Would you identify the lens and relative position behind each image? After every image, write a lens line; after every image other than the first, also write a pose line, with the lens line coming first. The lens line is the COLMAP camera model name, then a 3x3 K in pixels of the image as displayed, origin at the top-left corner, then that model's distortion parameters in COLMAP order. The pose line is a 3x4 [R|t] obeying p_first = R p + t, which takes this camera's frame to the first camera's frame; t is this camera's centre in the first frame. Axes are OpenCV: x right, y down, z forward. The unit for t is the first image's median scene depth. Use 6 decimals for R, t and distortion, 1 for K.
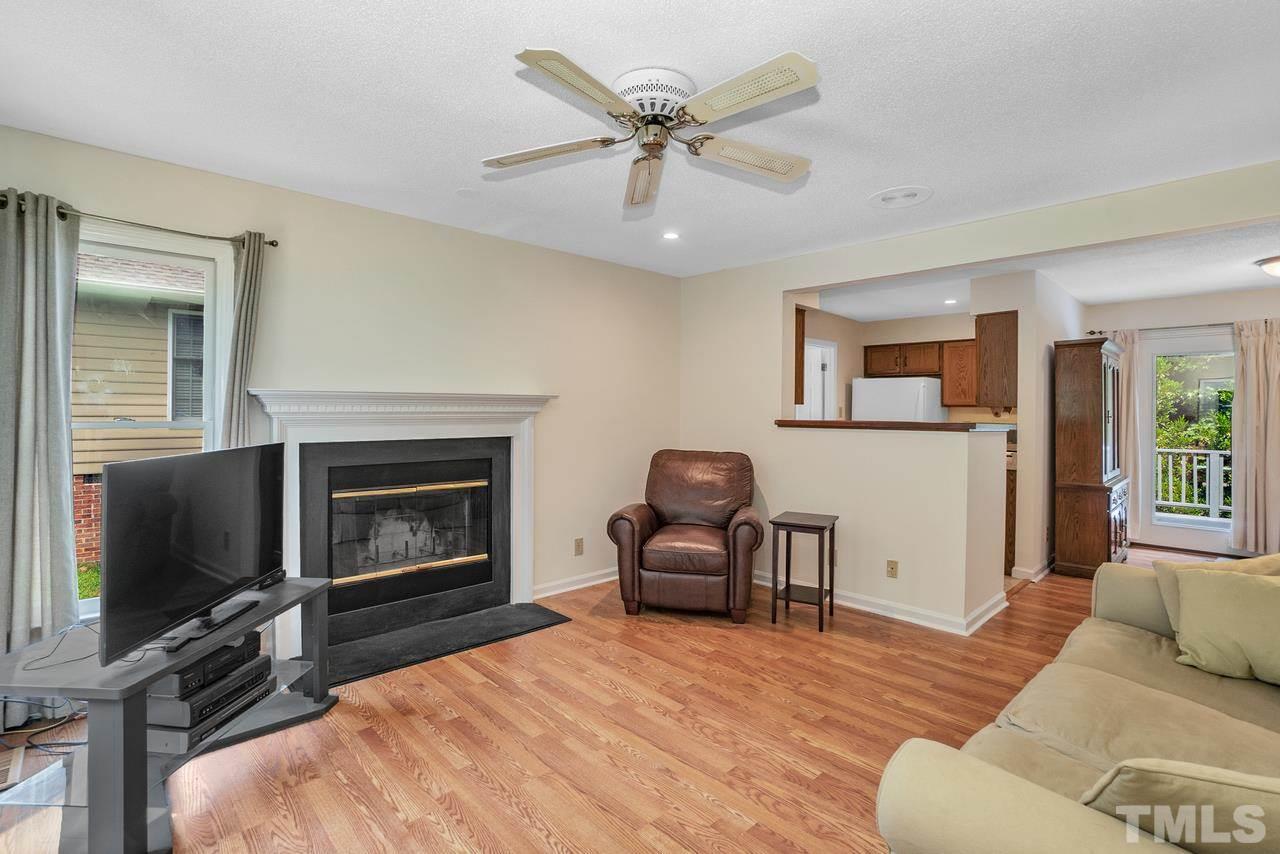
lens RADIAL K [[591.5, 0, 636.9], [0, 591.5, 417.3], [0, 0, 1]] dist [-0.068077, 0.028254]
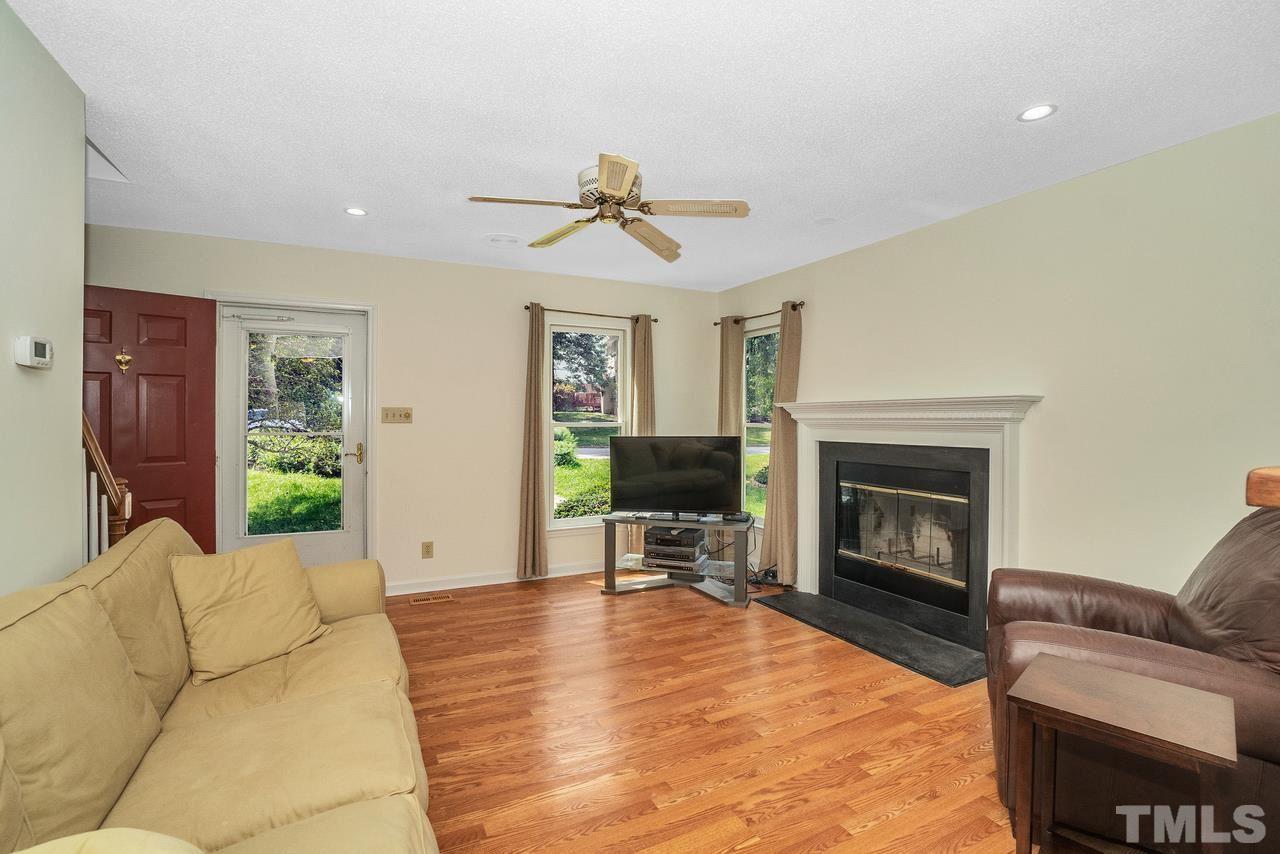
lens RADIAL K [[591.5, 0, 636.9], [0, 591.5, 417.3], [0, 0, 1]] dist [-0.068077, 0.028254]
pose [[-0.290269, -0.009740, -0.956895, 0.818648], [-0.014513, 0.999878, -0.005775, 0.001903], [0.956835, 0.012212, -0.290375, 0.911596]]
